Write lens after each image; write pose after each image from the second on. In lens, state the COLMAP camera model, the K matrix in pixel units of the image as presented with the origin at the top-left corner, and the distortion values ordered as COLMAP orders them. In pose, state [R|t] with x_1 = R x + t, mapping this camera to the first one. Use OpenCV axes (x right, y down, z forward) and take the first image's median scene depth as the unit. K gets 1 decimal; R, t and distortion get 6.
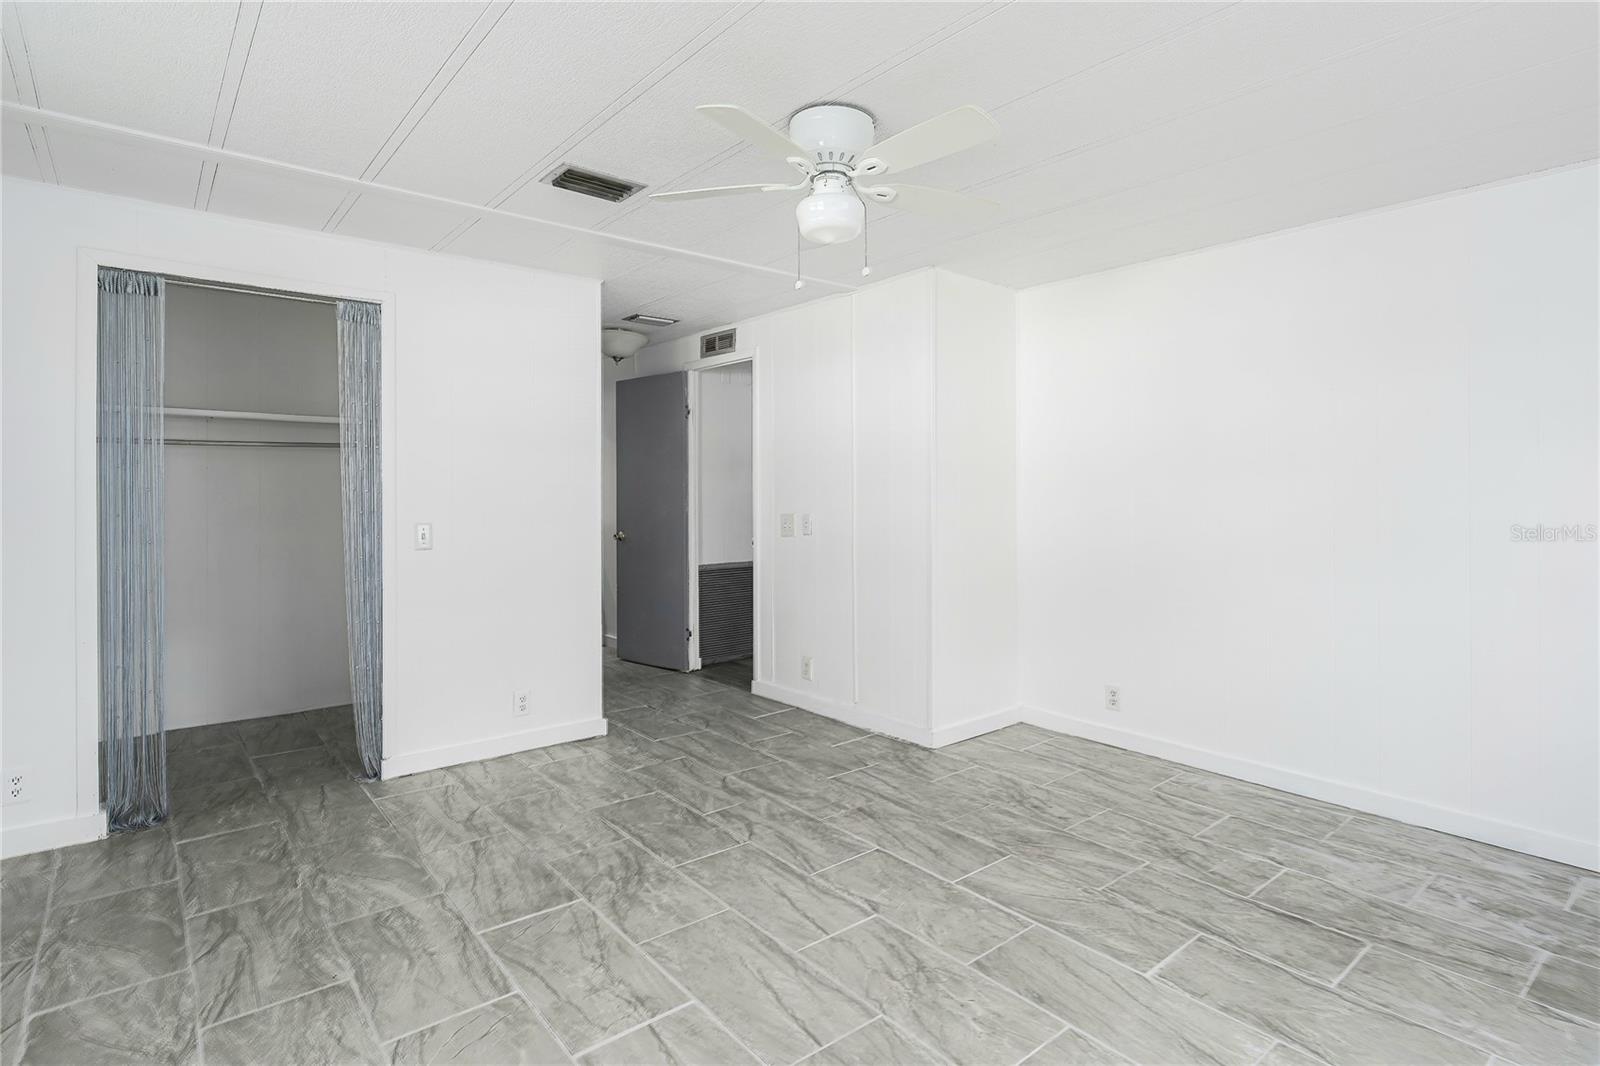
lens RADIAL K [[818.6, 0, 797.6], [0, 818.6, 488.5], [0, 0, 1]] dist [0.003119, 0.000776]
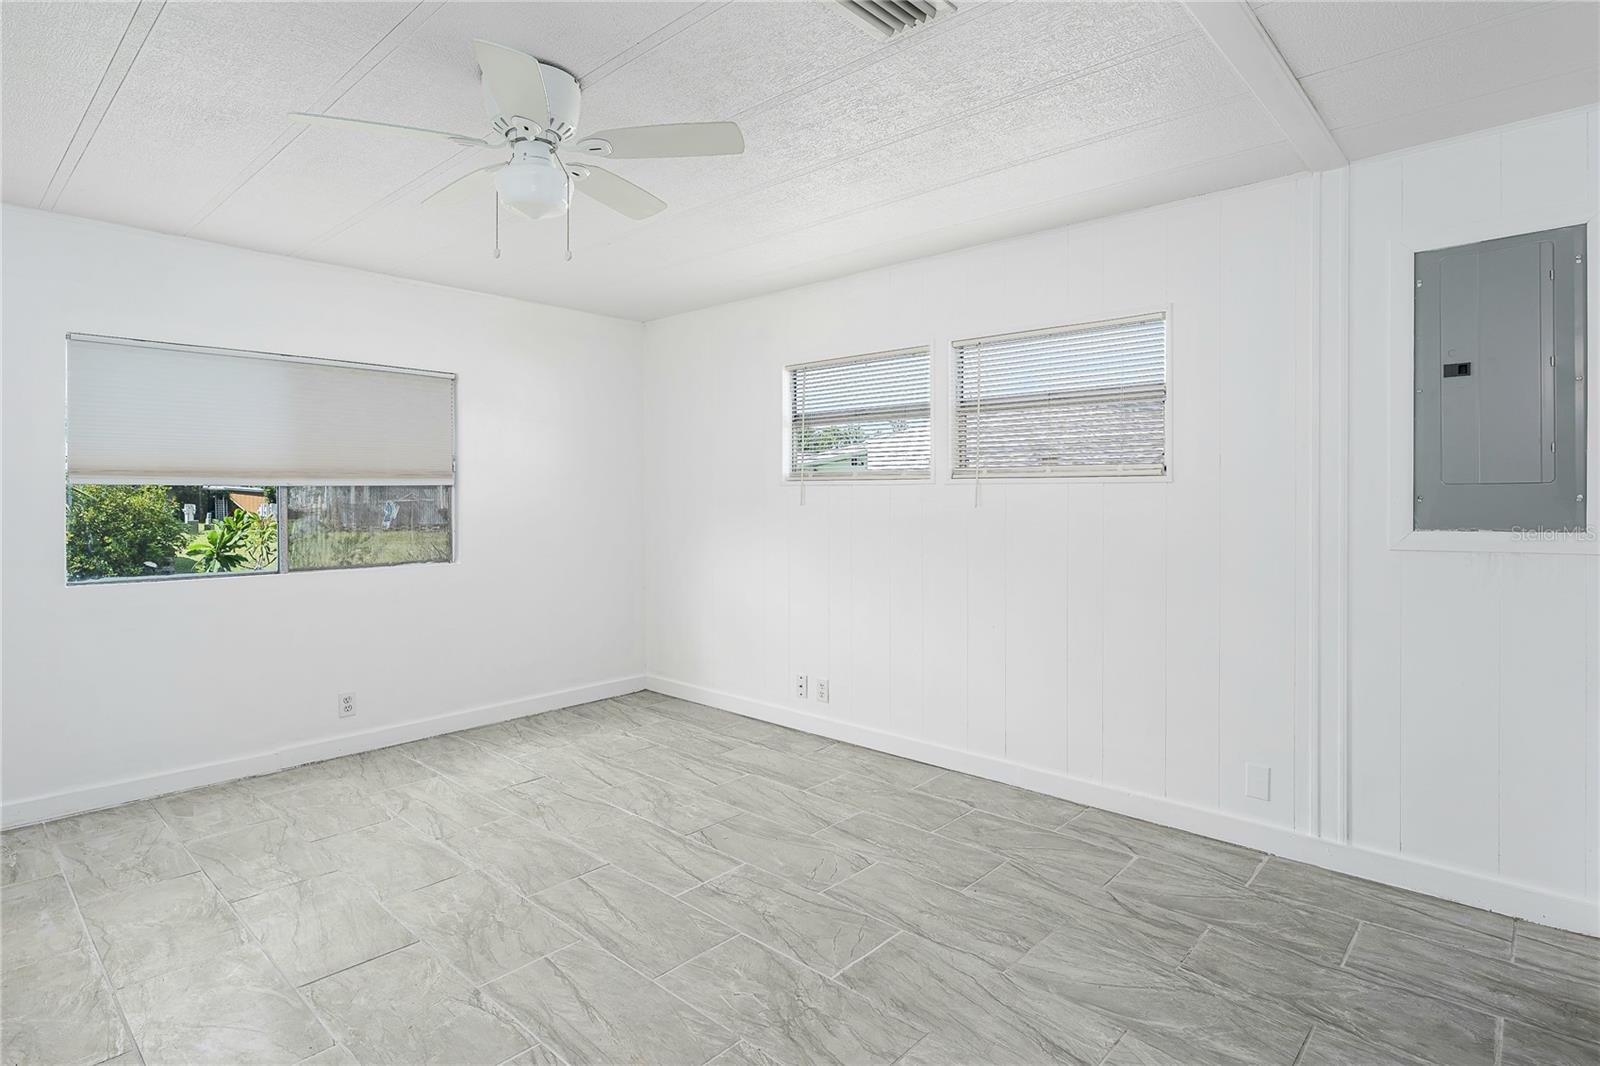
lens RADIAL K [[818.6, 0, 801.0], [0, 818.6, 521.5], [0, 0, 1]] dist [0.003119, 0.000776]
pose [[-0.989151, 0.007719, -0.146700, -0.116650], [0.003494, 0.999572, 0.029033, 0.007658], [0.146861, 0.028206, -0.988755, 1.891127]]
